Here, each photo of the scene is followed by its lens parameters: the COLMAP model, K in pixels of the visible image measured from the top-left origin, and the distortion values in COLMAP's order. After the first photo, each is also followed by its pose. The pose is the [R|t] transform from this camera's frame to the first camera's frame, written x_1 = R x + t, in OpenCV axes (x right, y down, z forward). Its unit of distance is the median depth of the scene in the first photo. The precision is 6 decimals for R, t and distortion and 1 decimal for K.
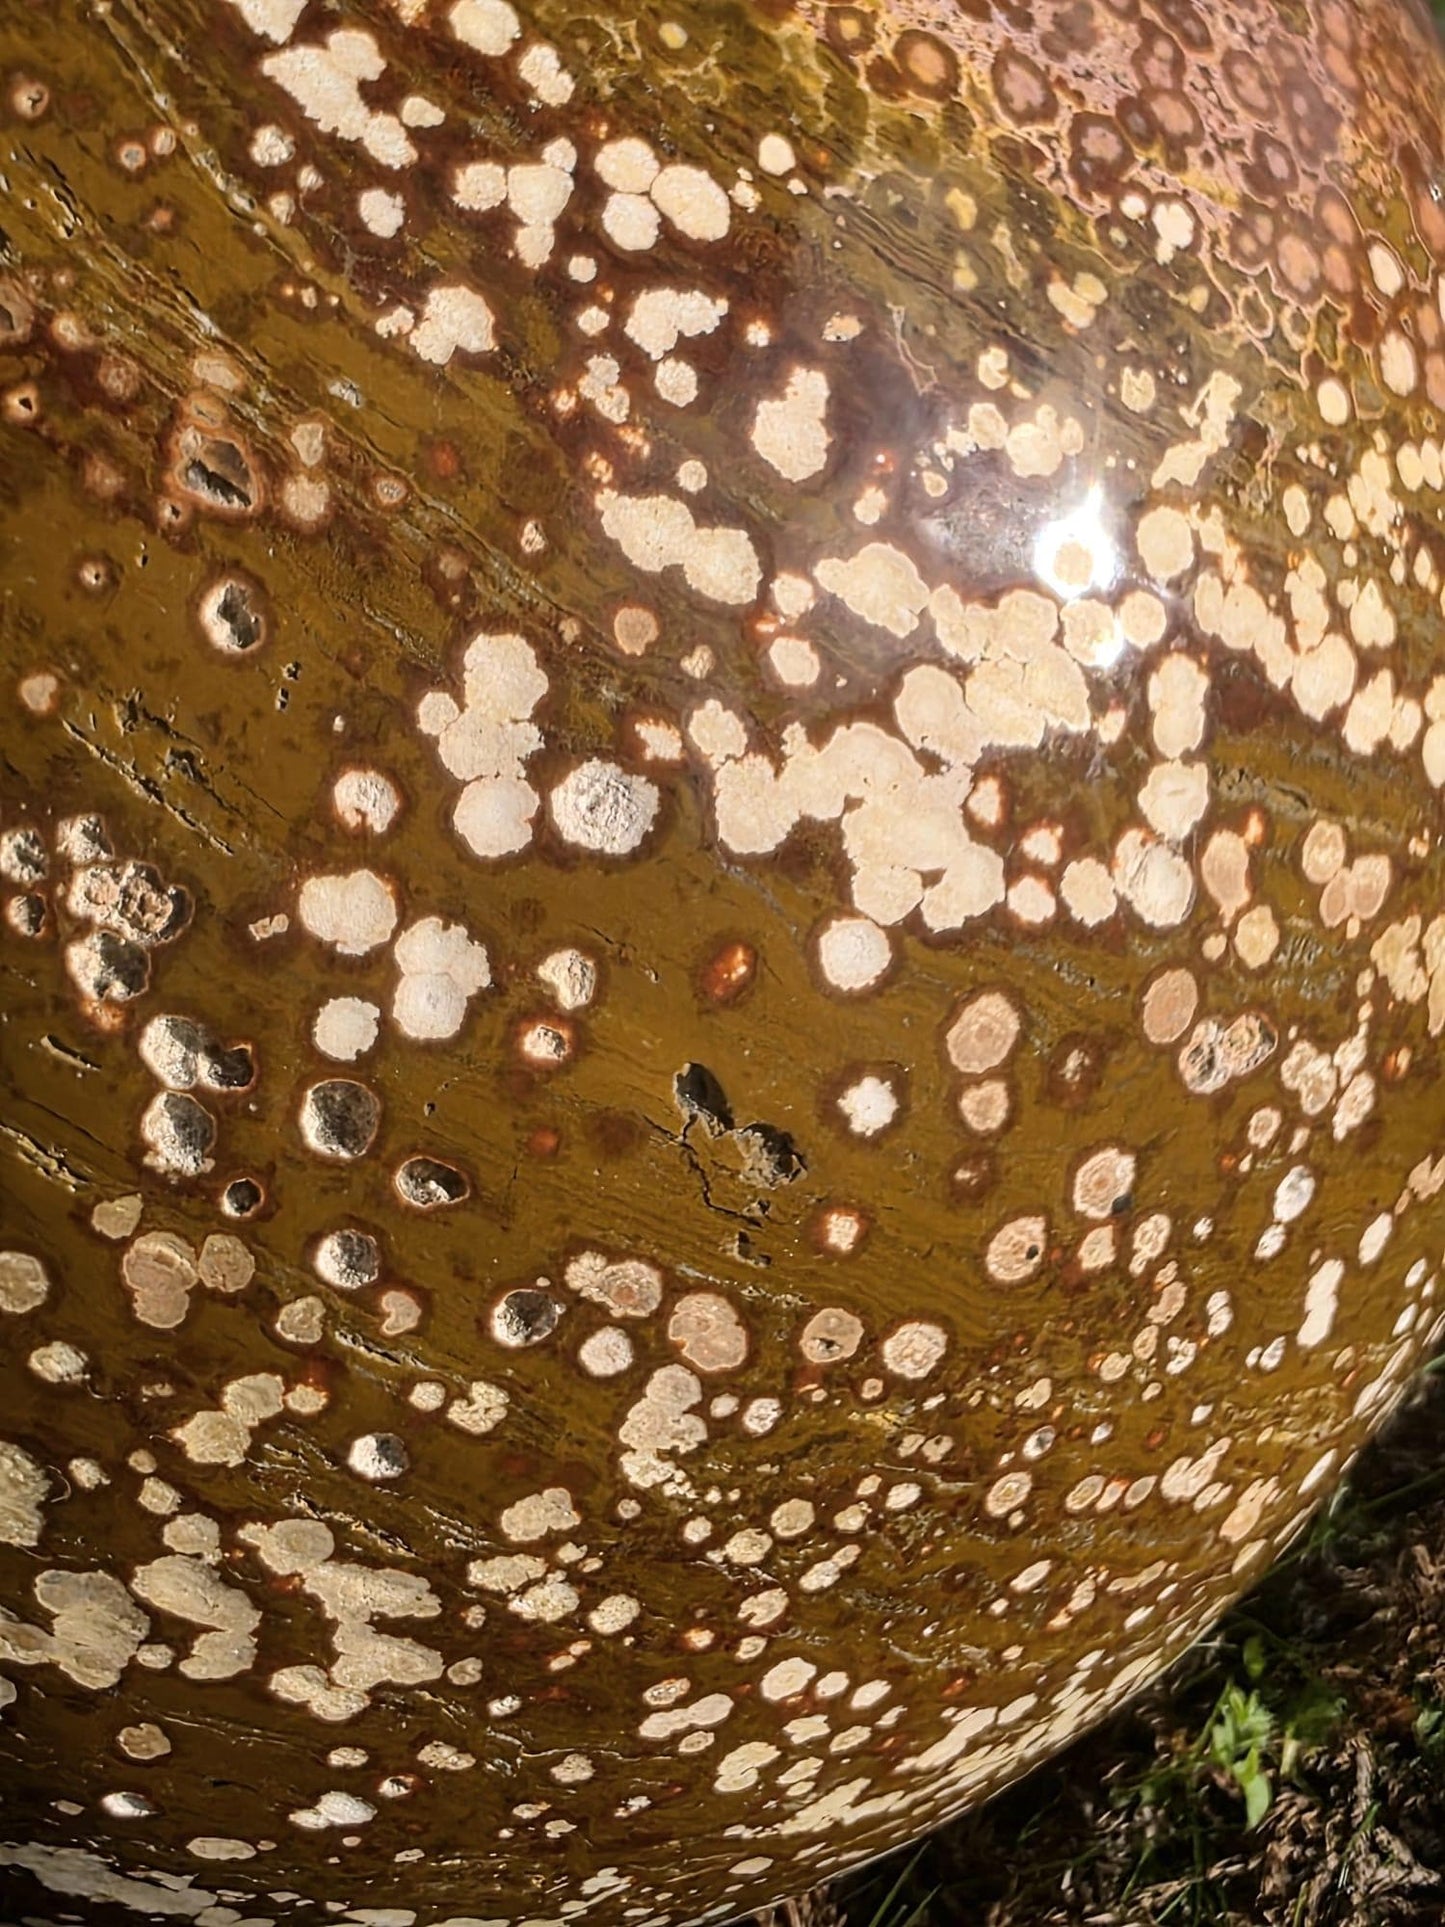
lens RADIAL K [[2689.5, 0, 739.9], [0, 2689.5, 730.2], [0, 0, 1]] dist [0.012205, 0.000000]
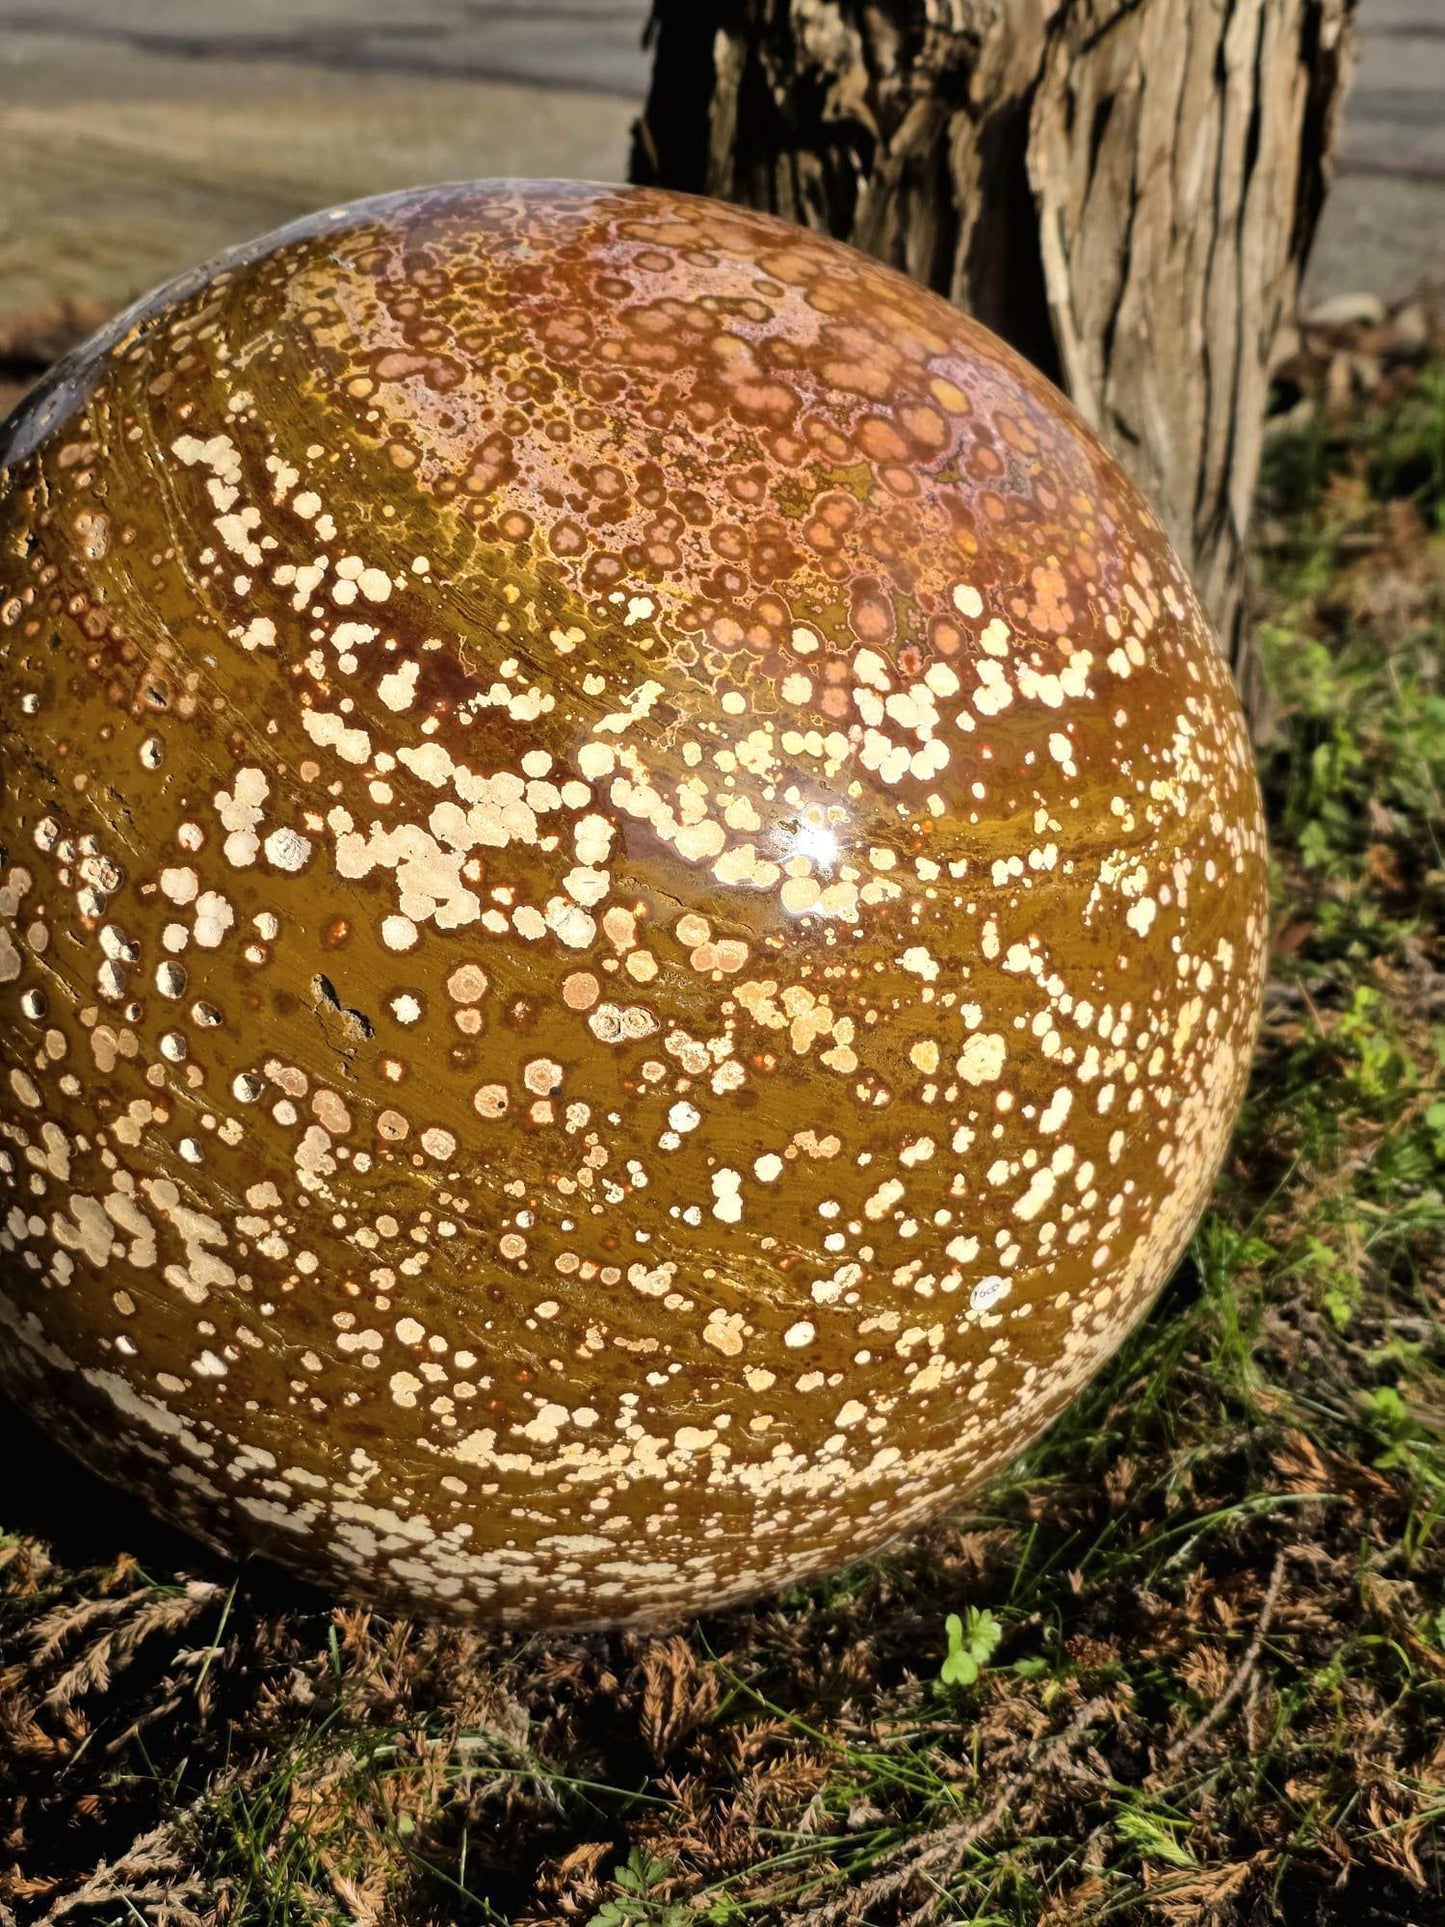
lens RADIAL K [[2587.3, 0, 724.2], [0, 2587.3, 948.5], [0, 0, 1]] dist [0.242003, 0.000000]
pose [[0.883206, 0.069611, -0.463791, 1.206279], [-0.127654, 0.987267, -0.094914, 0.254000], [0.451278, 0.143034, 0.880846, -0.682127]]
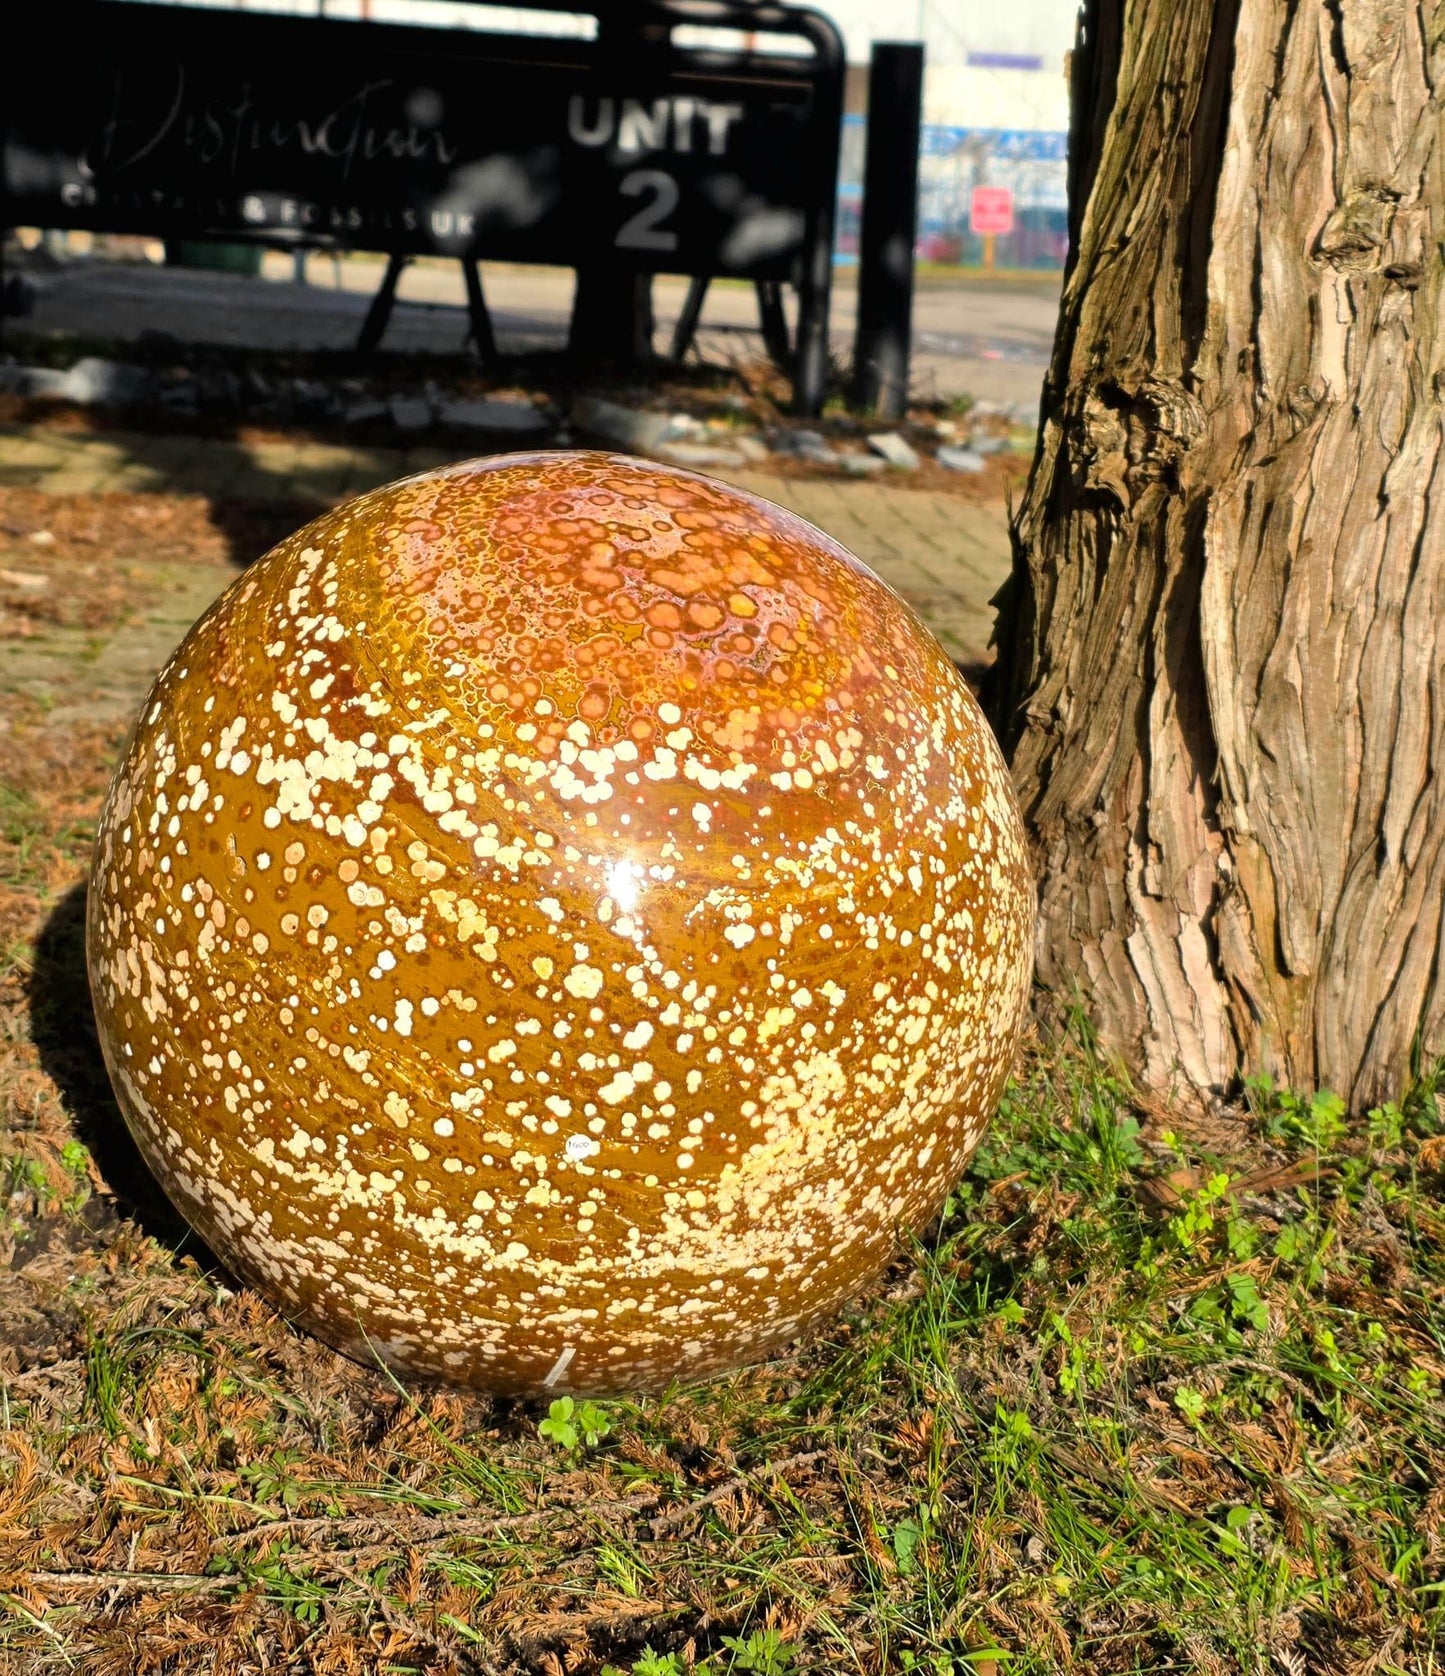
lens RADIAL K [[2918.5, 0, 767.4], [0, 2918.5, 691.0], [0, 0, 1]] dist [0.143175, 0.000000]
pose [[0.582059, 0.091631, -0.807967, 3.633192], [-0.419260, 0.885189, -0.201646, 0.450565], [0.696727, 0.456118, 0.553650, -0.827475]]
